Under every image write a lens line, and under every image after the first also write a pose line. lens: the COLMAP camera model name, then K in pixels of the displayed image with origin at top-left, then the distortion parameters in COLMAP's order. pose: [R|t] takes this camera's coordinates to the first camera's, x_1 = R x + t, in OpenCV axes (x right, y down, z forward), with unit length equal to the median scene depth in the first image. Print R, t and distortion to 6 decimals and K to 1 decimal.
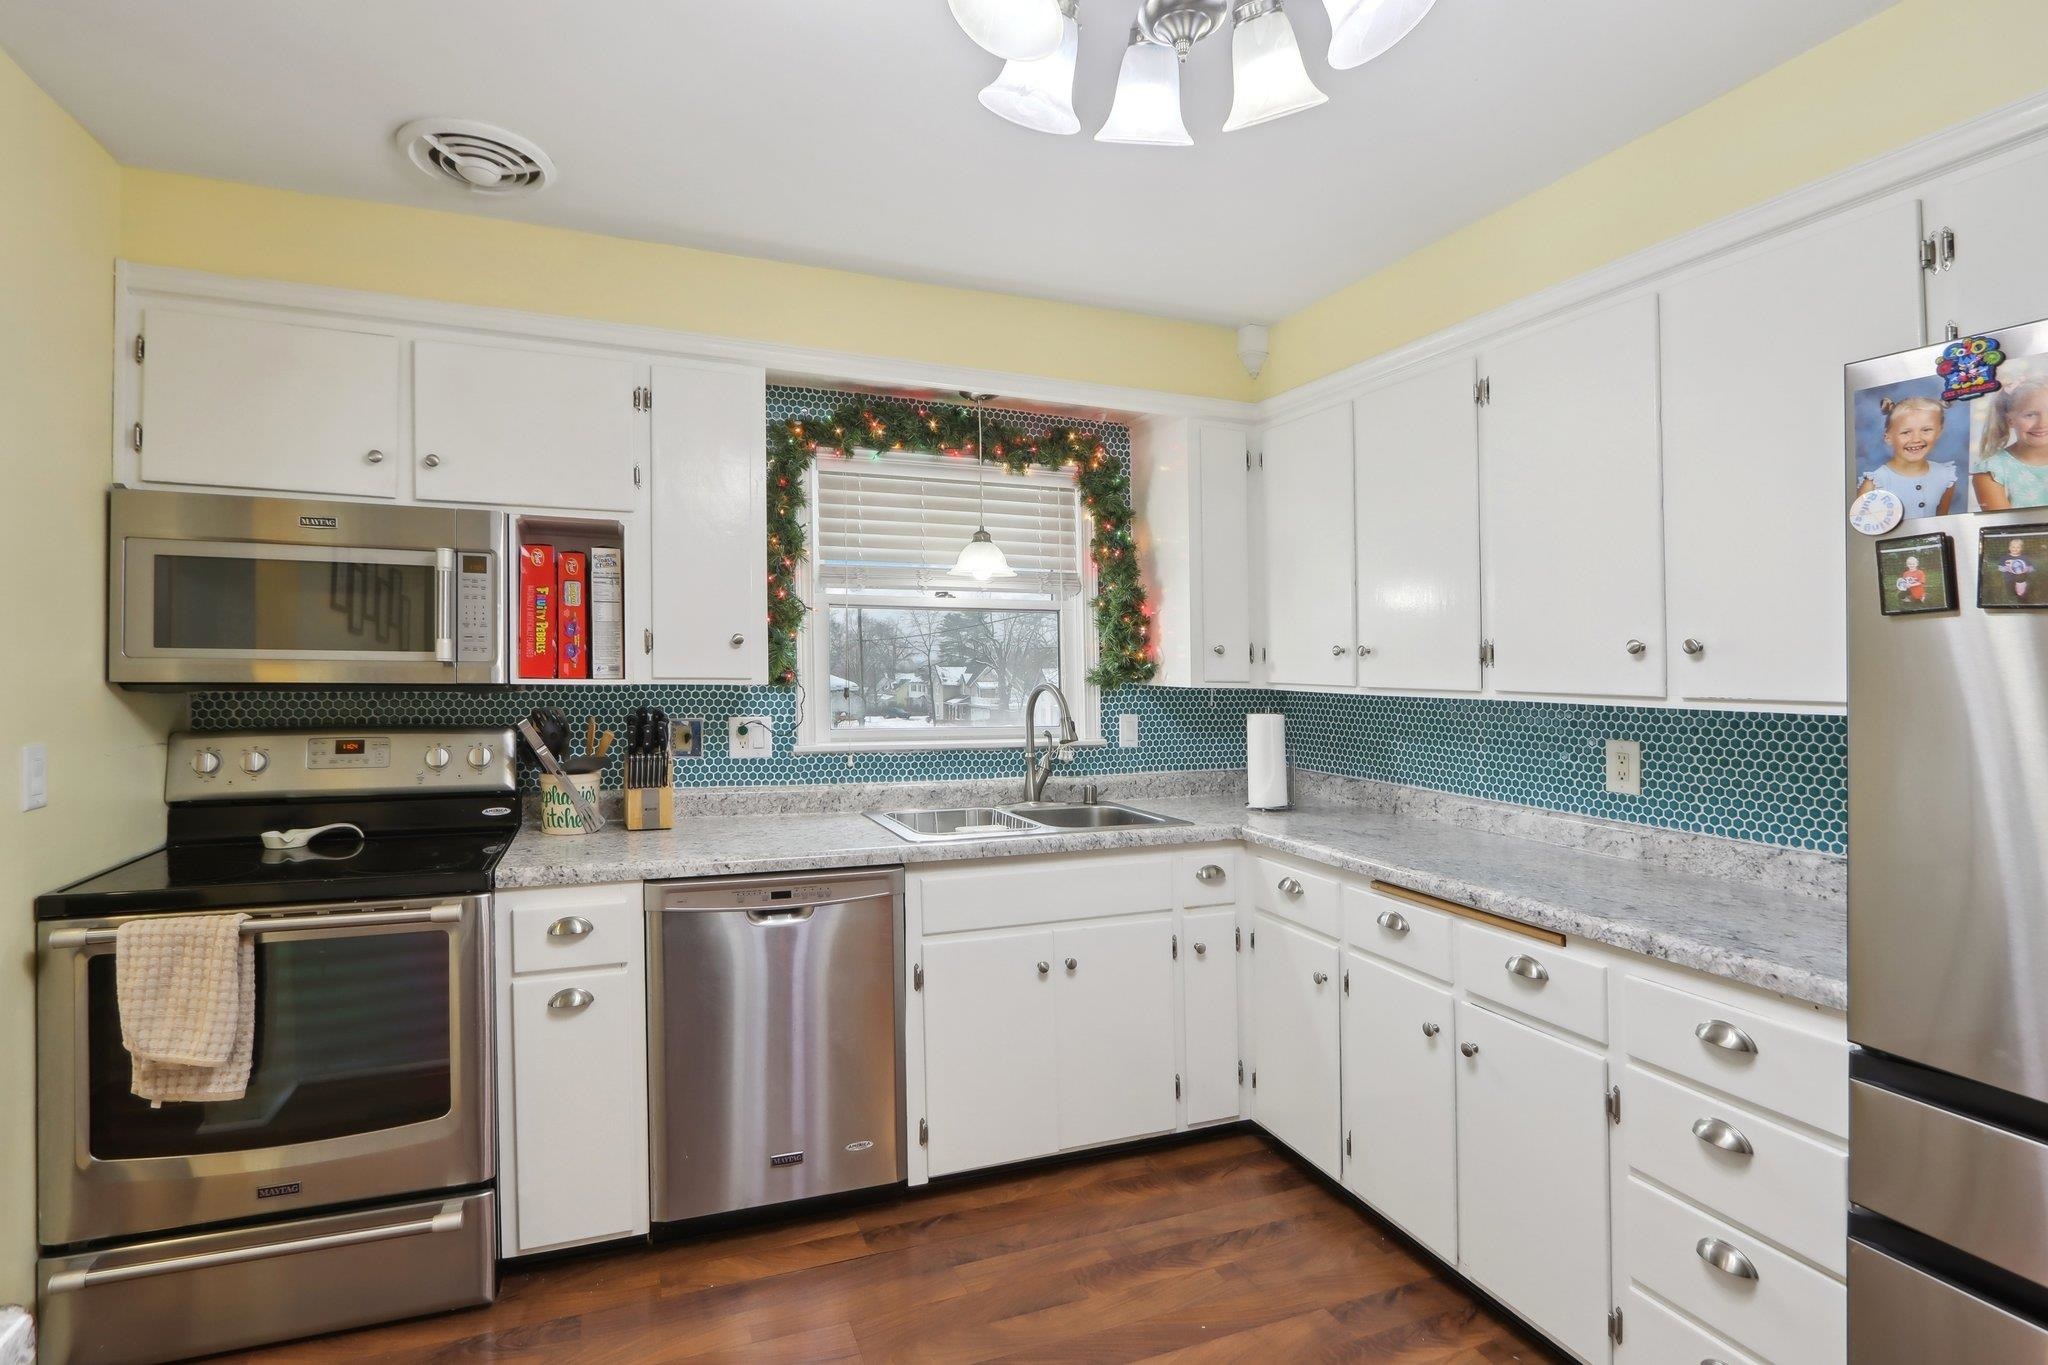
lens RADIAL K [[993.3, 0, 1016.9], [0, 993.3, 670.2], [0, 0, 1]] dist [-0.019128, 0.003097]
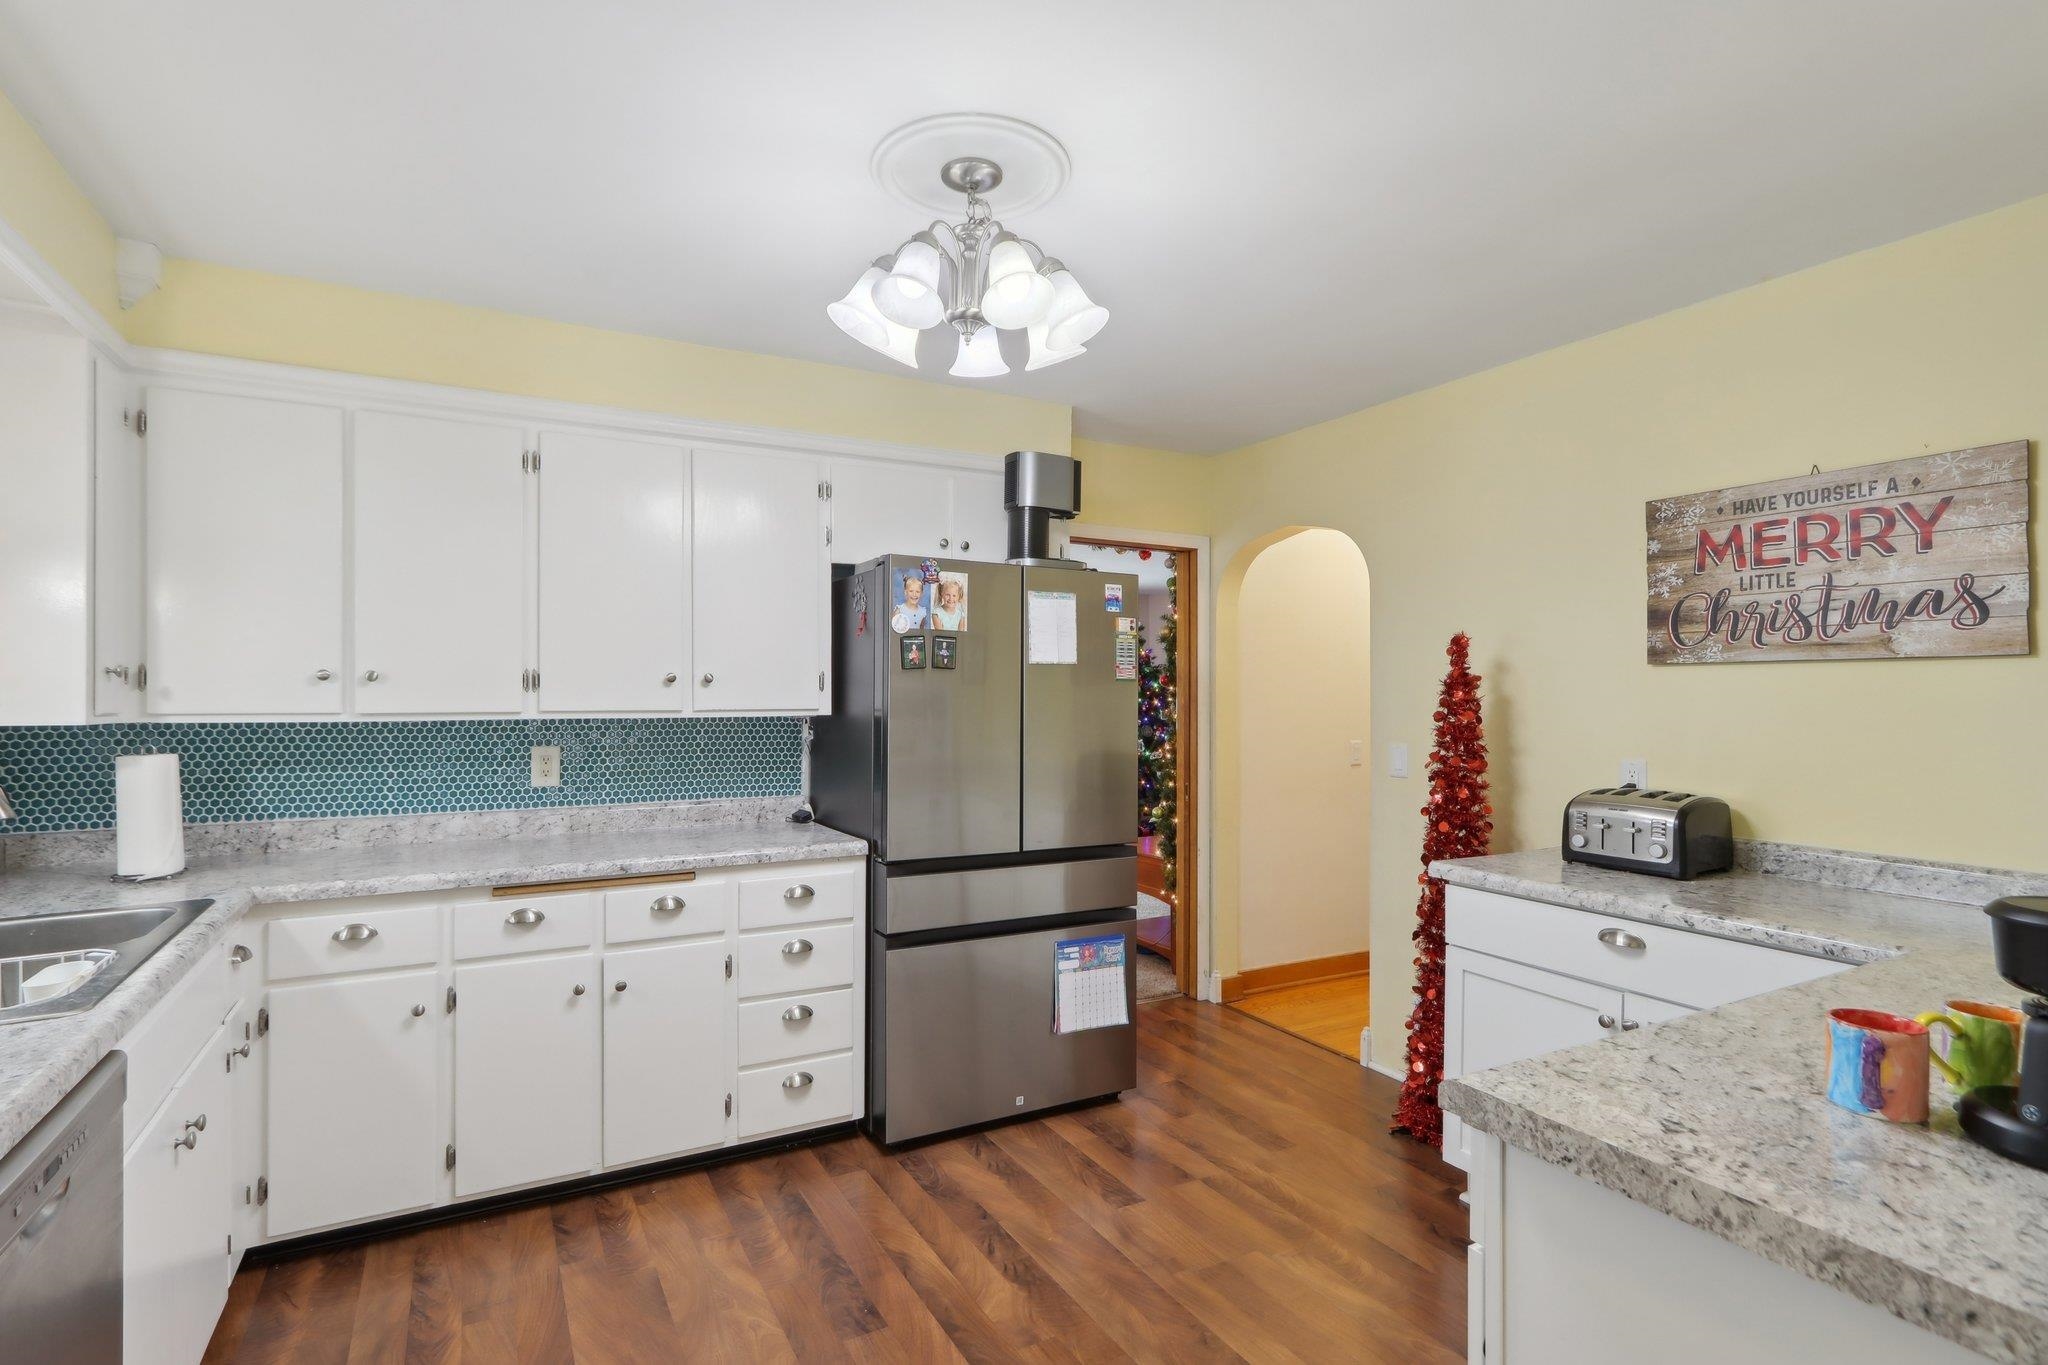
lens RADIAL K [[993.3, 0, 1017.5], [0, 993.3, 679.2], [0, 0, 1]] dist [-0.019128, 0.003097]
pose [[-0.152915, -0.000789, 0.988239, -0.790734], [0.001133, 0.999999, 0.000974, -0.018285], [-0.988239, 0.001269, -0.152914, 0.593472]]
